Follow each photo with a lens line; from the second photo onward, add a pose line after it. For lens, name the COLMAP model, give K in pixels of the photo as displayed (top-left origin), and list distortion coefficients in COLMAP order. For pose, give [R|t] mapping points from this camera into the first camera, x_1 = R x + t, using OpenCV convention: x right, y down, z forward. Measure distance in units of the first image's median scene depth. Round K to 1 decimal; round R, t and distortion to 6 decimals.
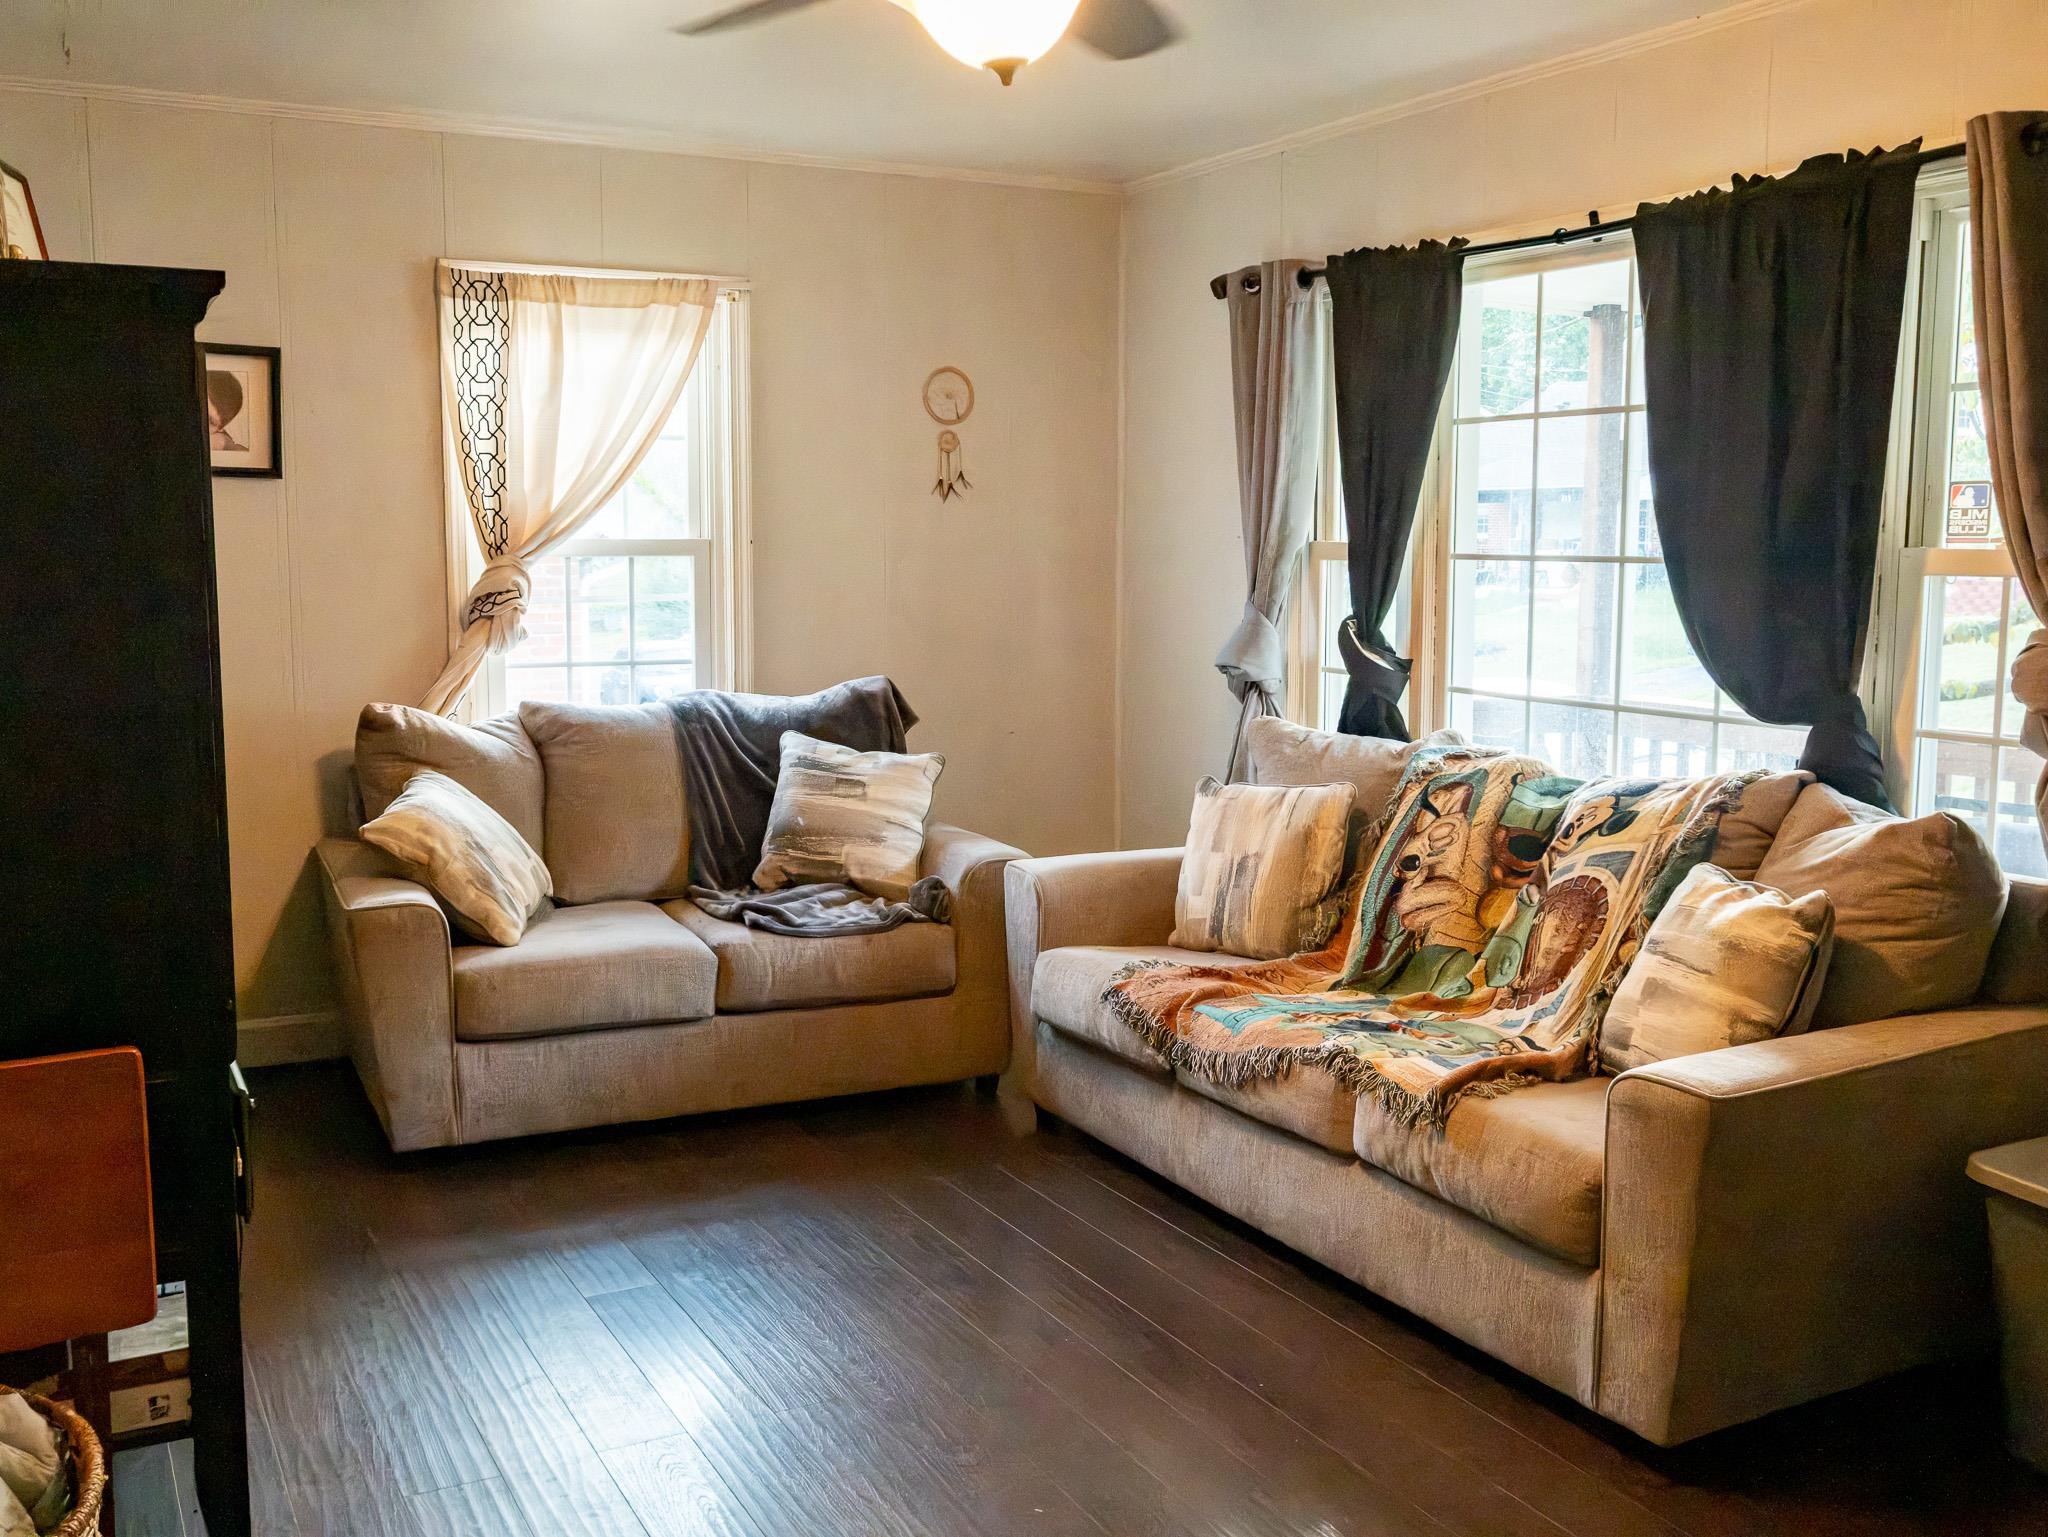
lens RADIAL K [[2030.2, 0, 1024.0], [0, 2030.2, 768.5], [0, 0, 1]] dist [0.069396, -0.020166]
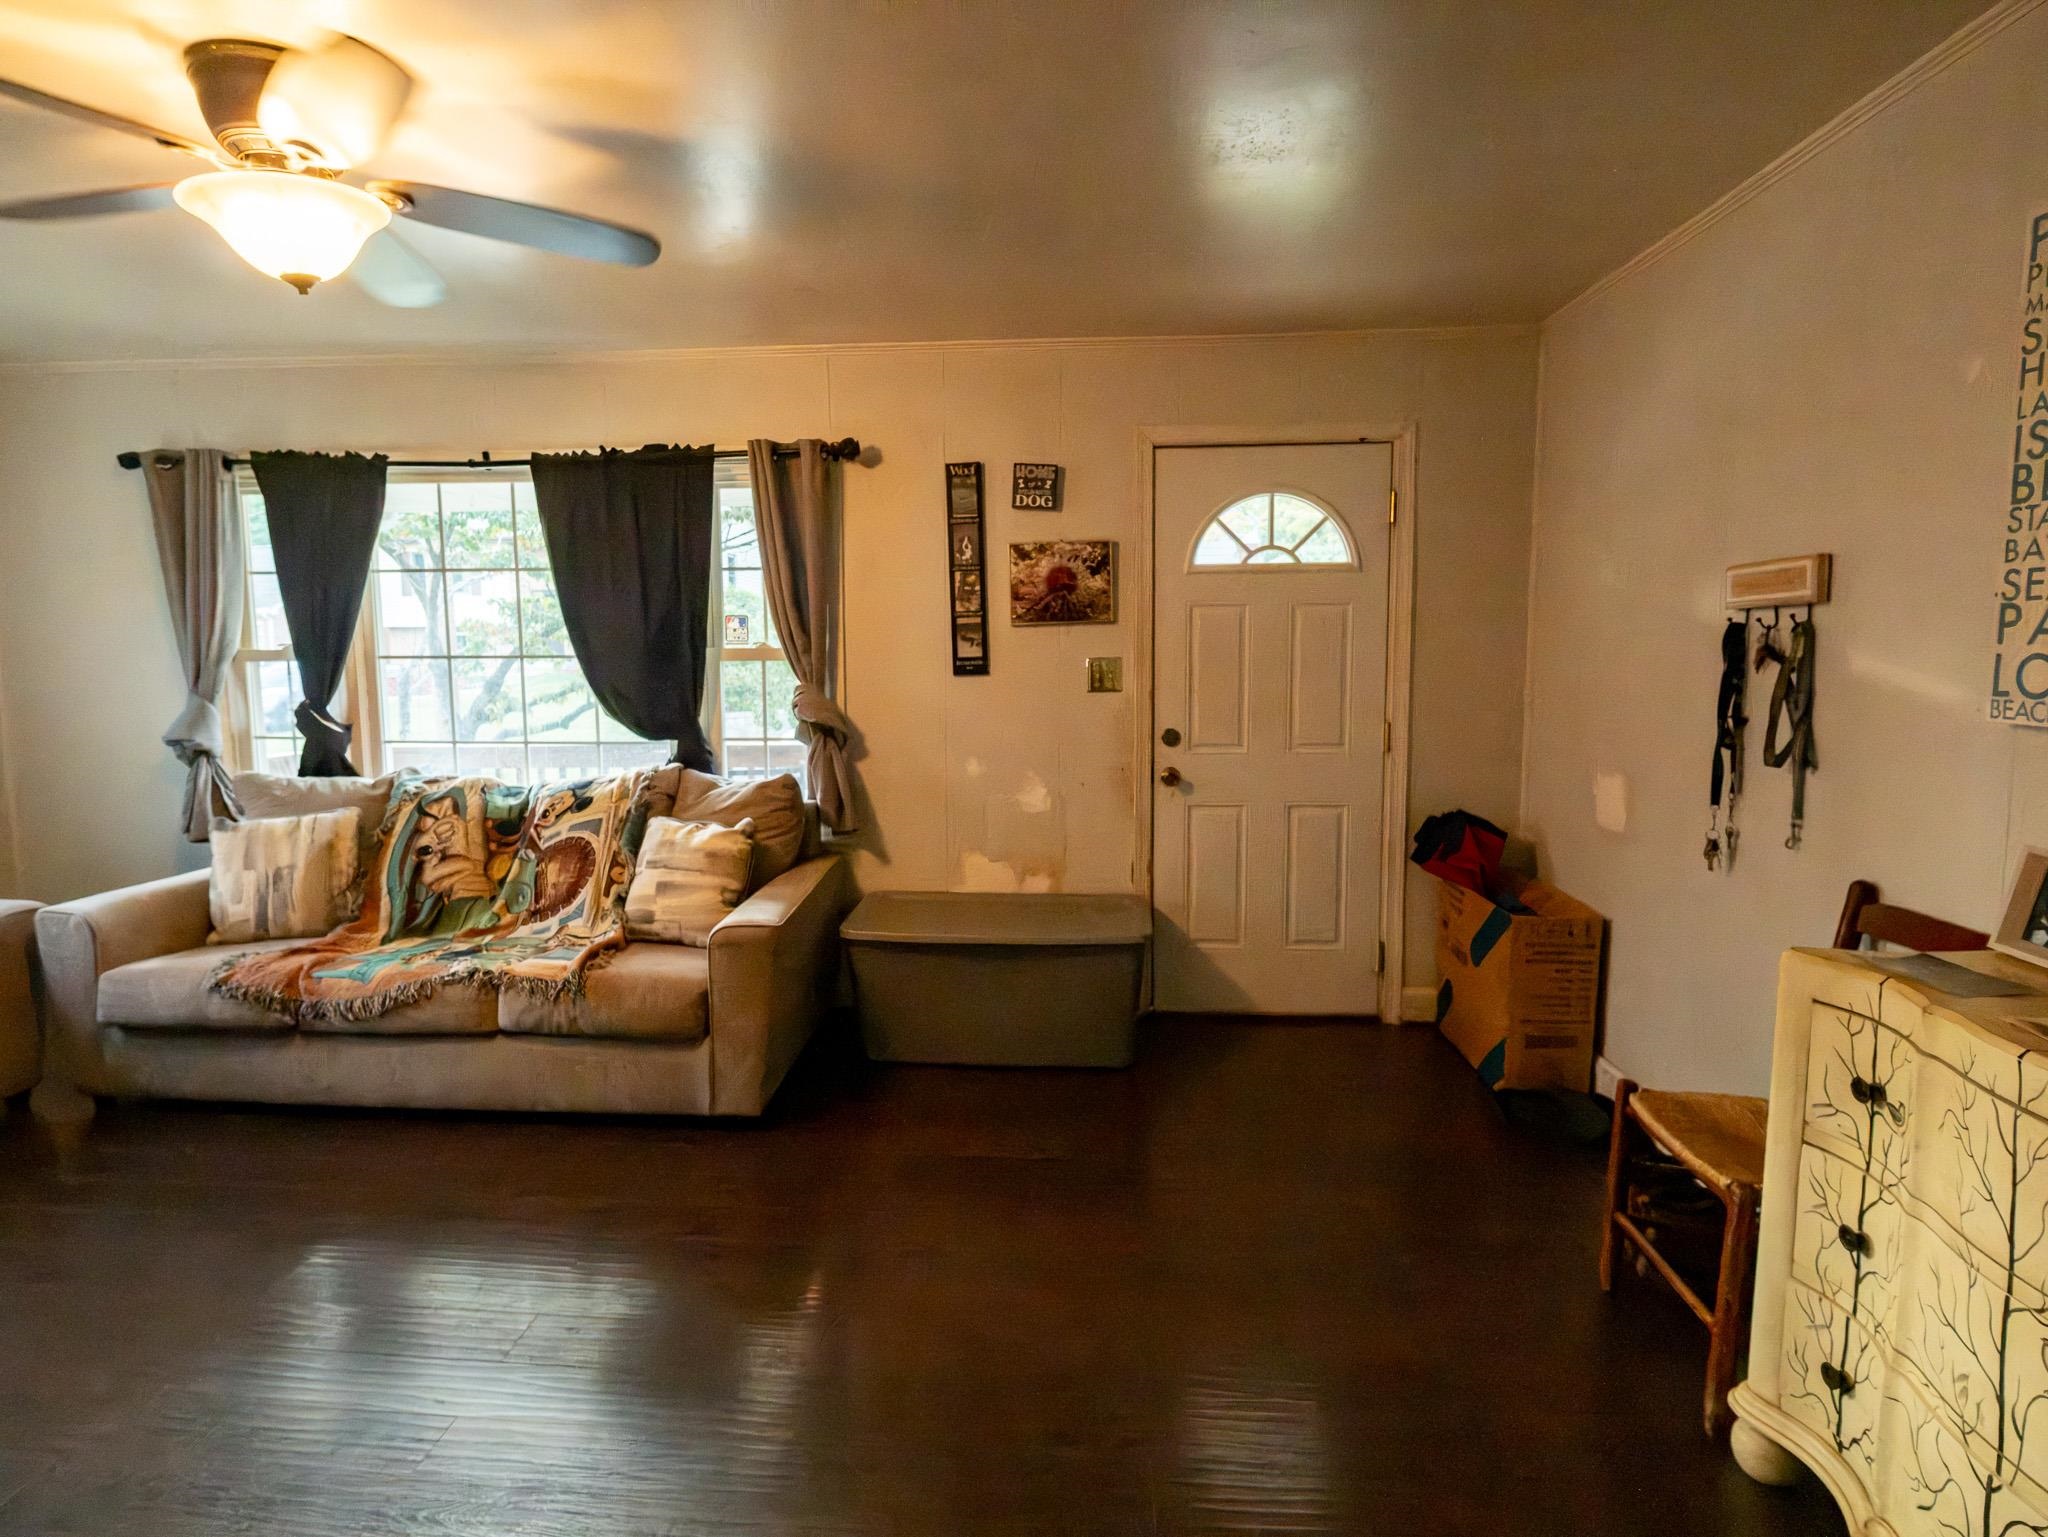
lens RADIAL K [[1054.2, 0, 1024.0], [0, 1054.2, 768.5], [0, 0, 1]] dist [0.000466, 0.000508]
pose [[0.521179, -0.100689, 0.847487, -0.262552], [0.105404, 0.993008, 0.053158, -0.011562], [-0.846914, 0.061624, 0.528147, 0.184407]]
